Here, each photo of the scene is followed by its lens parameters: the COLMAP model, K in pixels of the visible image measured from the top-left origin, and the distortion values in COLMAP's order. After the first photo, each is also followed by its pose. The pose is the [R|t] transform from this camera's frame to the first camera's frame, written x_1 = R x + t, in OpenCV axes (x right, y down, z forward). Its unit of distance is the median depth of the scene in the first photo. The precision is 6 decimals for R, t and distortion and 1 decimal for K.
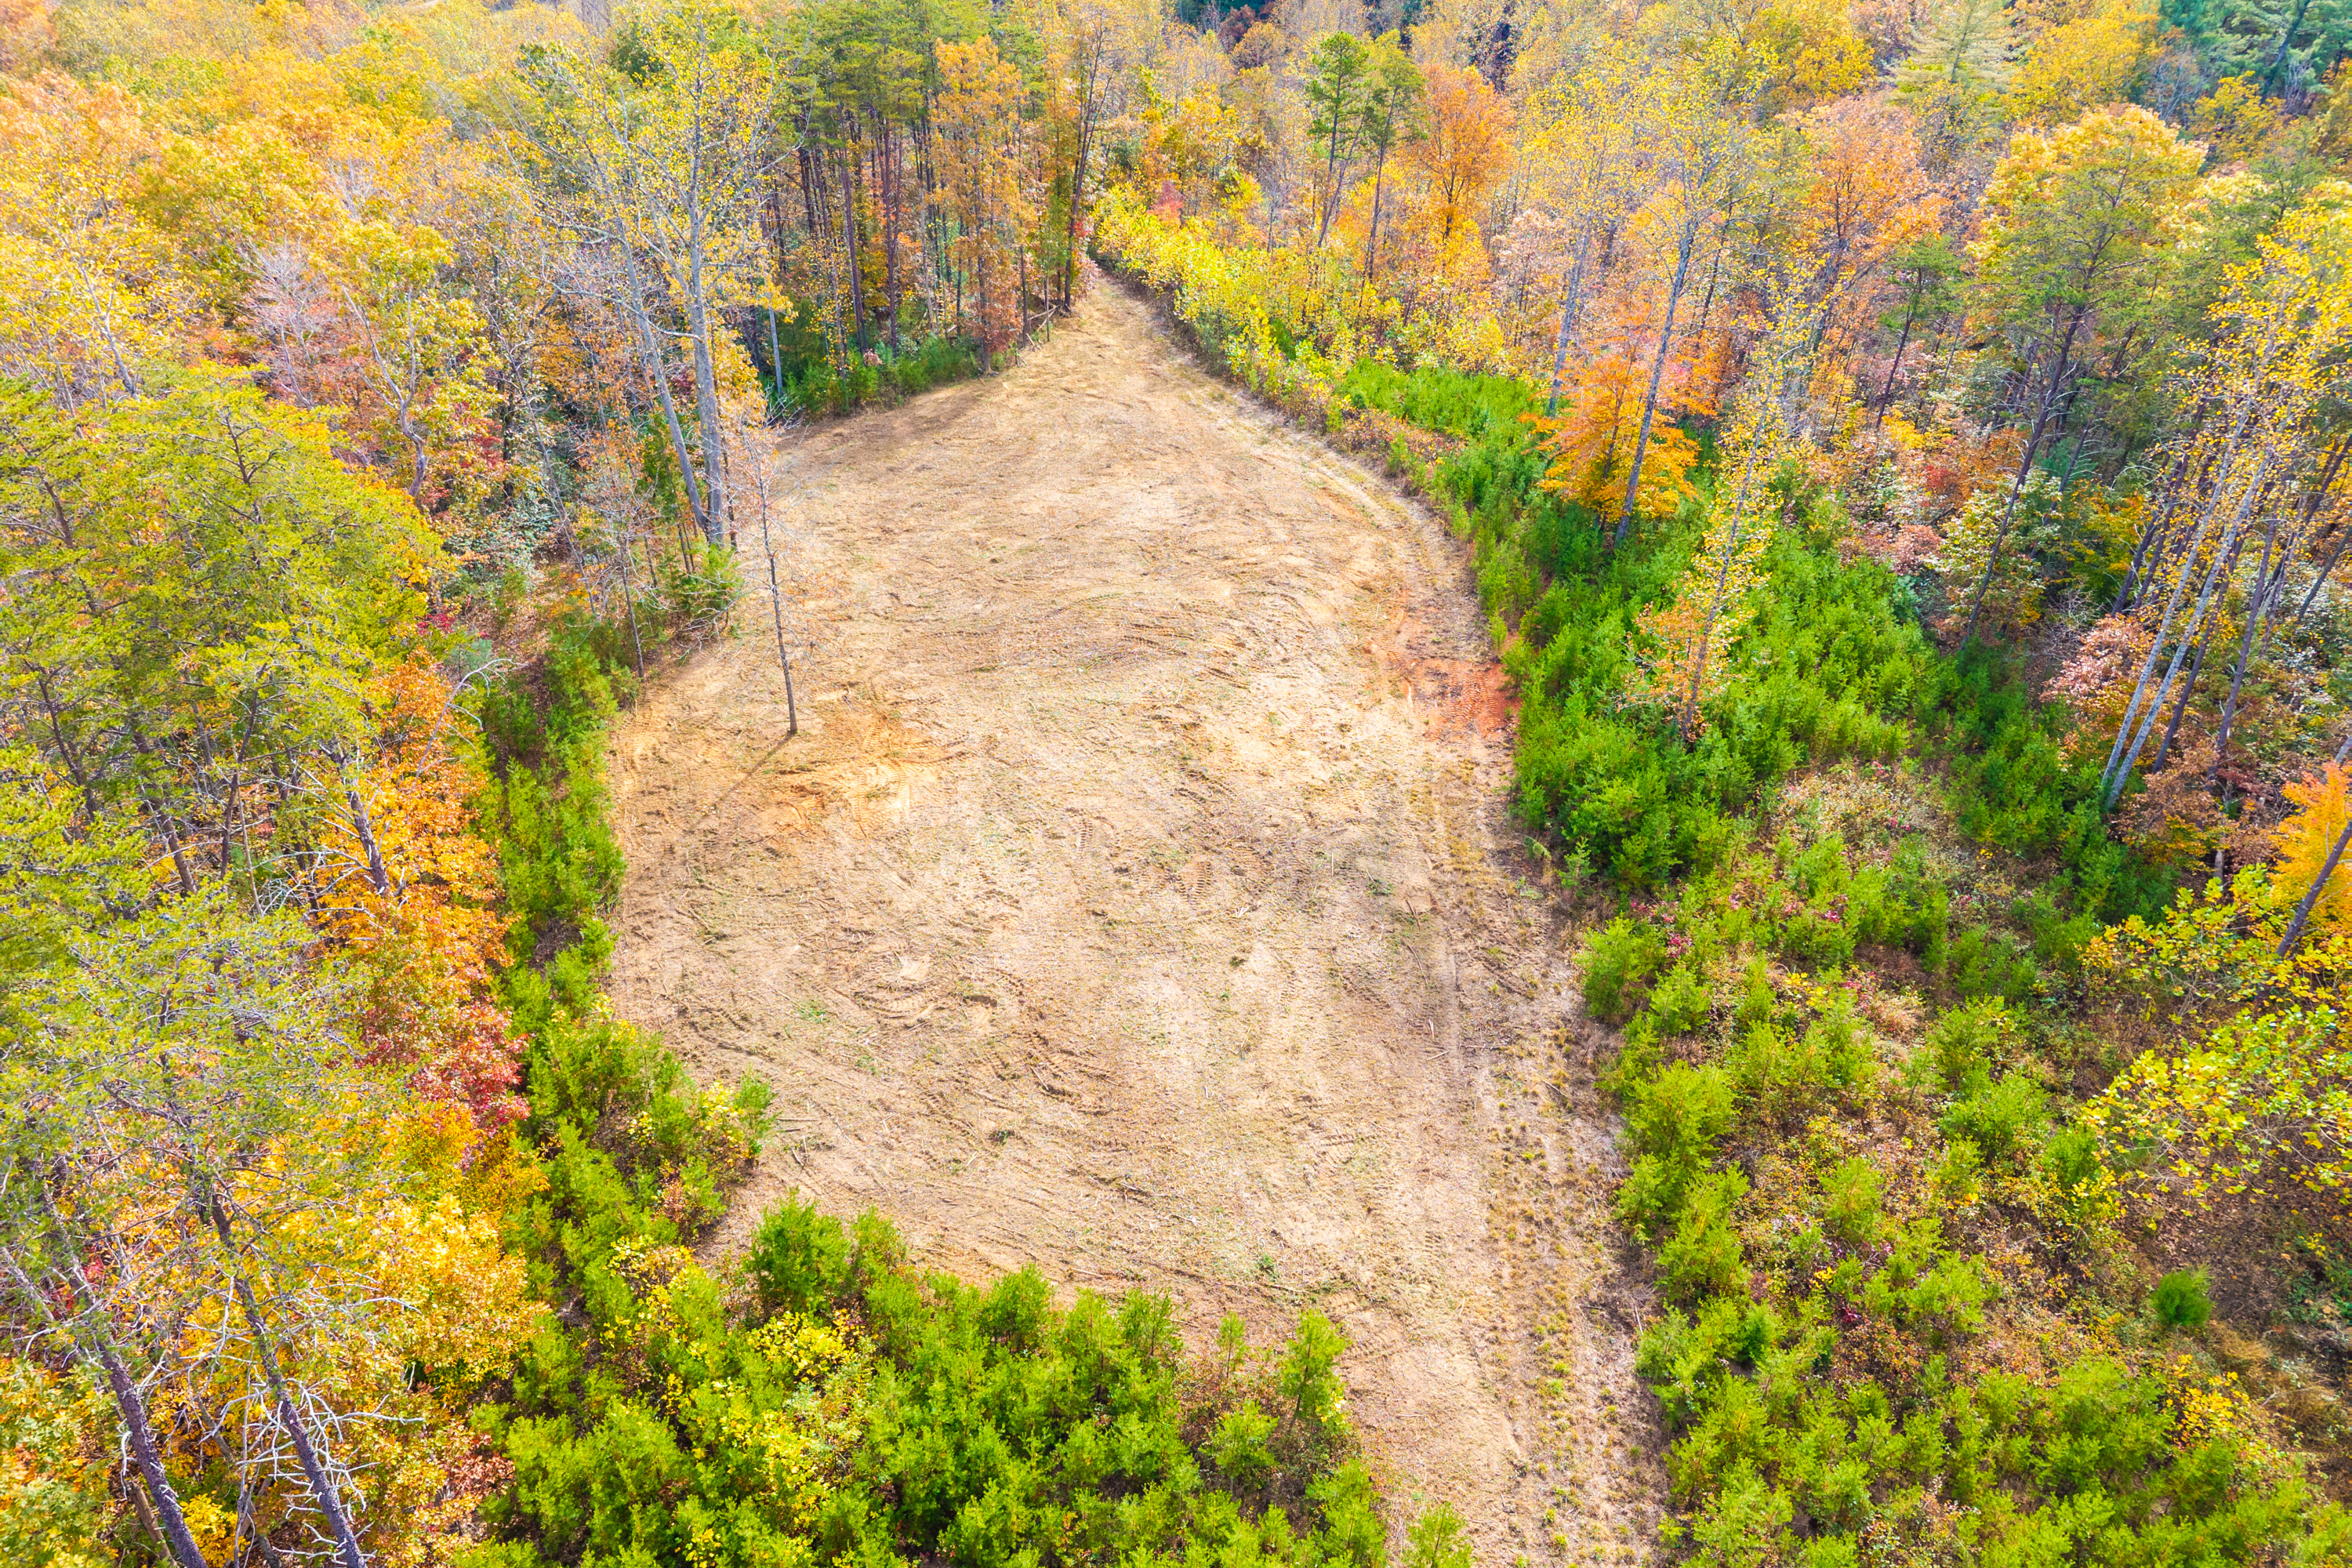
lens RADIAL K [[1615.8, 0, 1203.5], [0, 1615.8, 773.5], [0, 0, 1]] dist [0.004846, 0.000149]
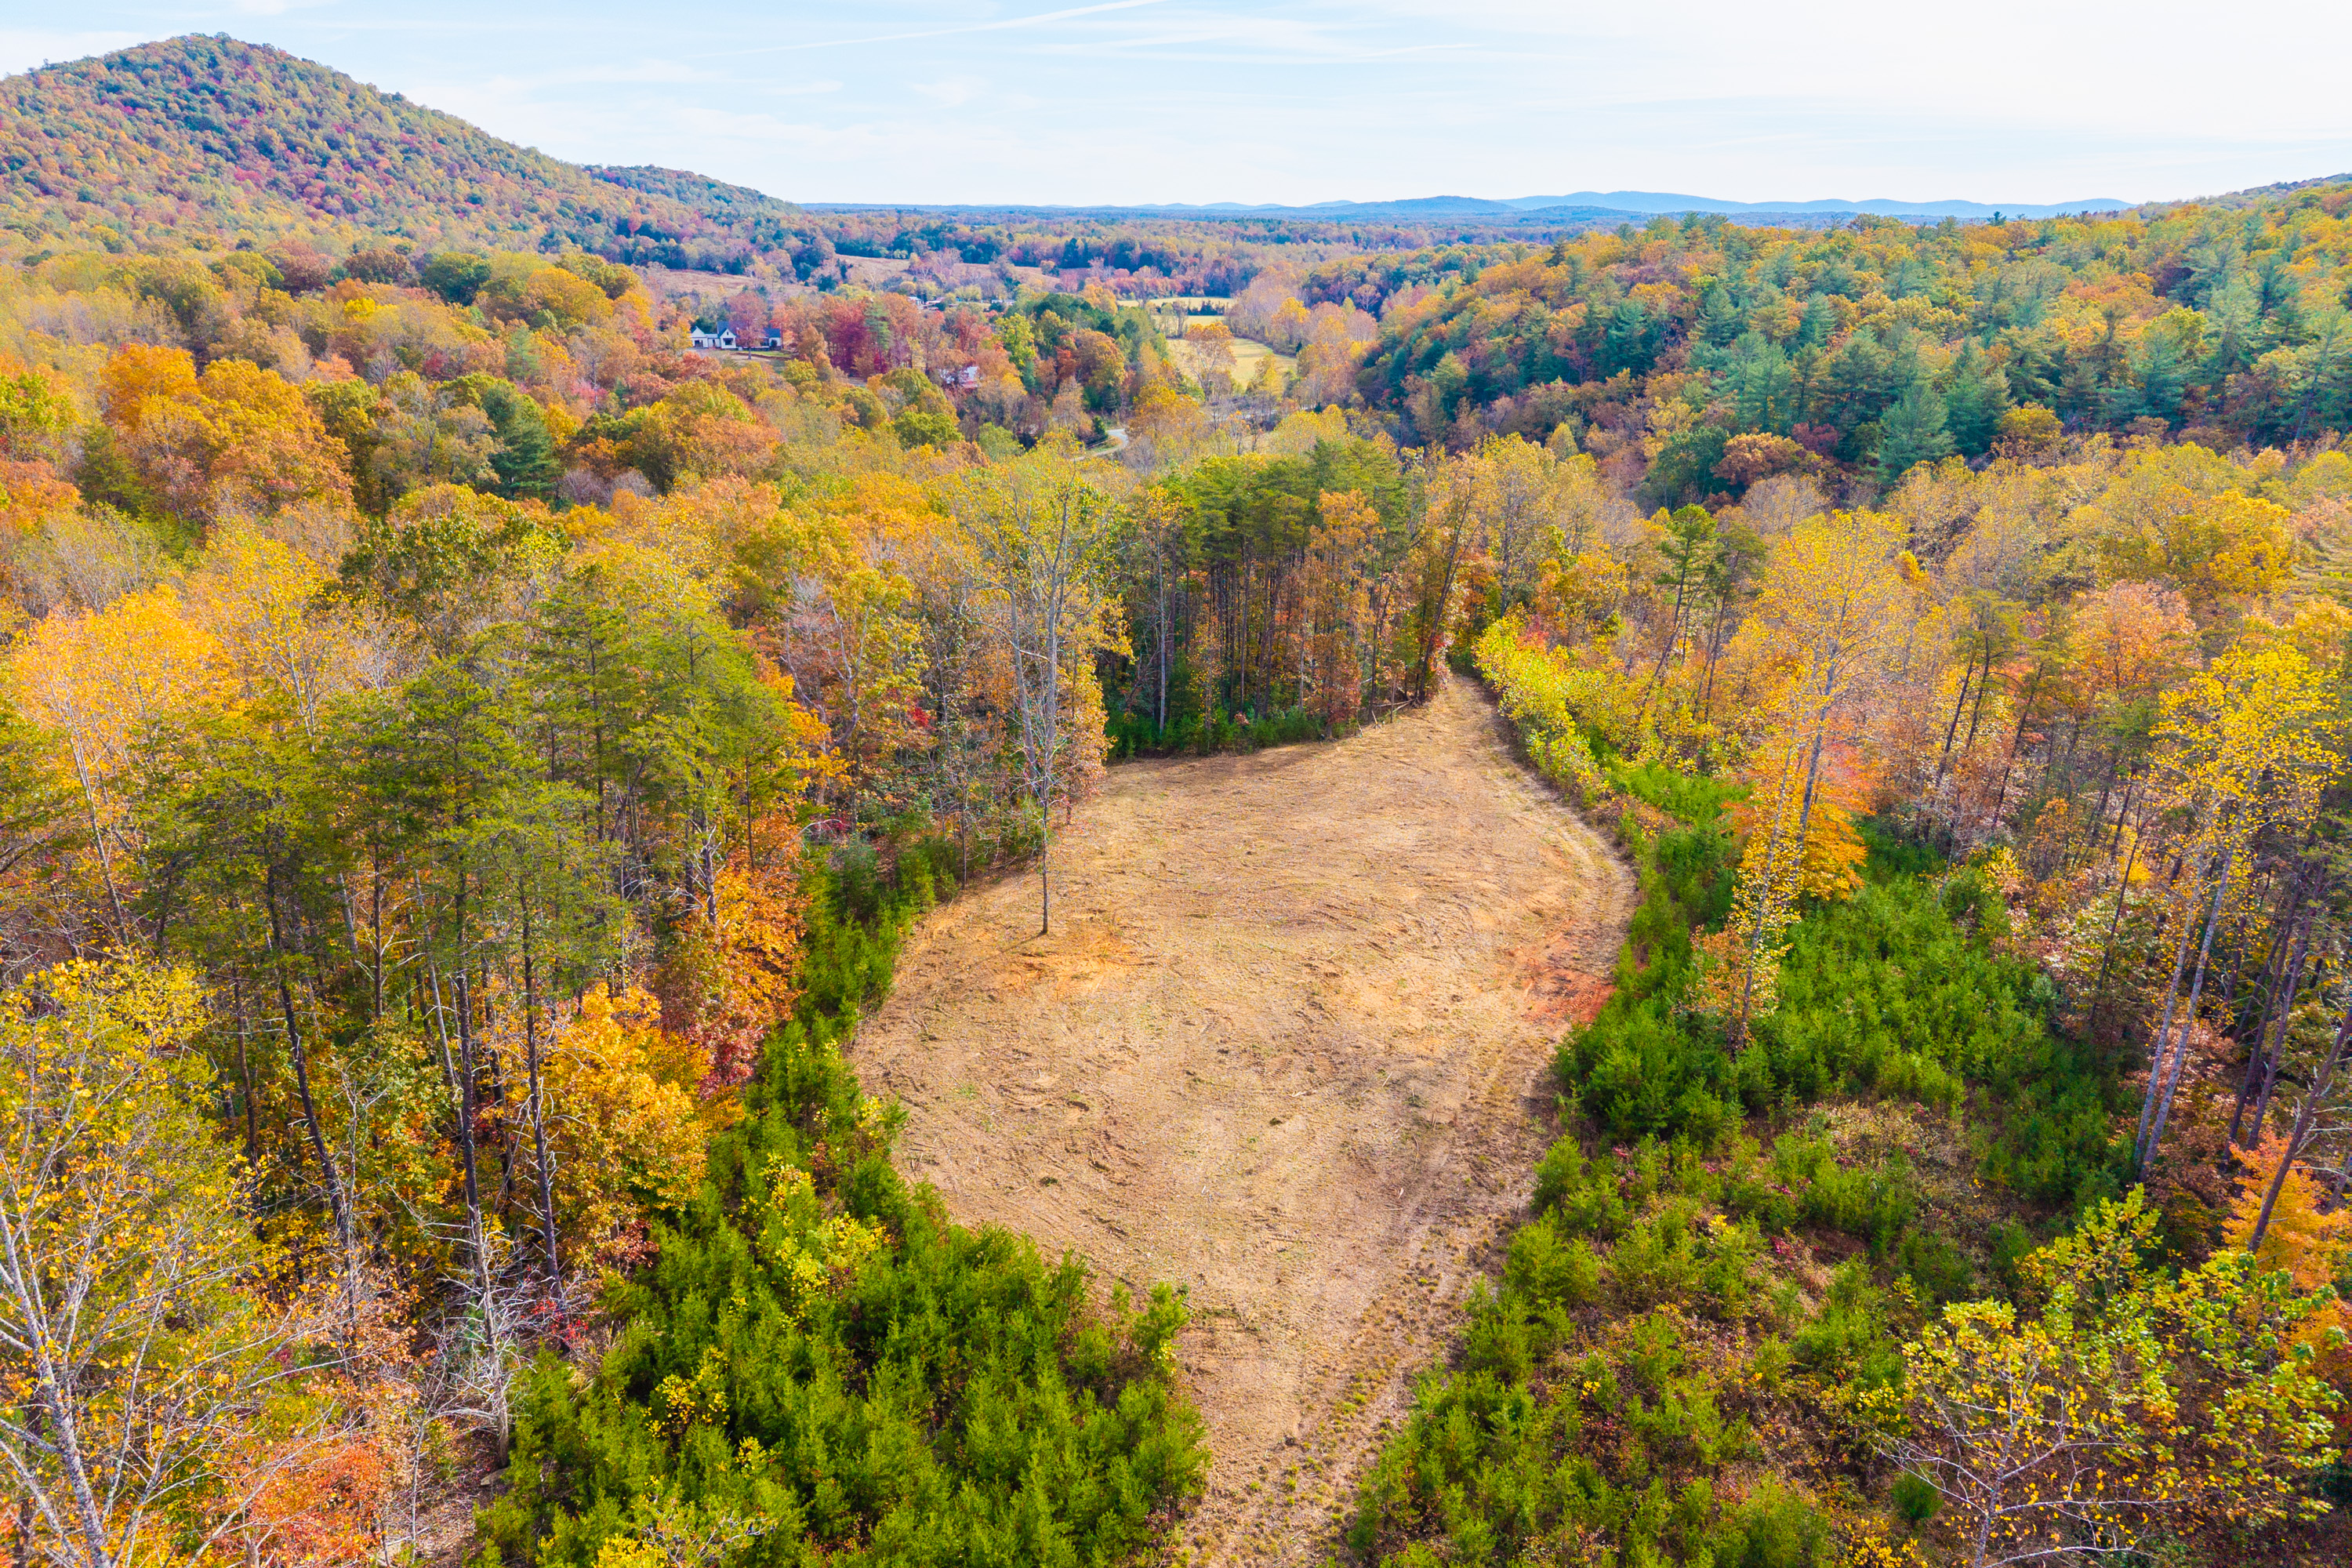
lens RADIAL K [[1582.2, 0, 1176.0], [0, 1582.2, 784.0], [0, 0, 1]] dist [0.002684, 0.000308]
pose [[0.932589, 0.108301, -0.344310, 0.270958], [-0.193246, 0.955501, -0.222874, 0.118799], [0.304851, 0.274387, 0.912018, -0.200807]]
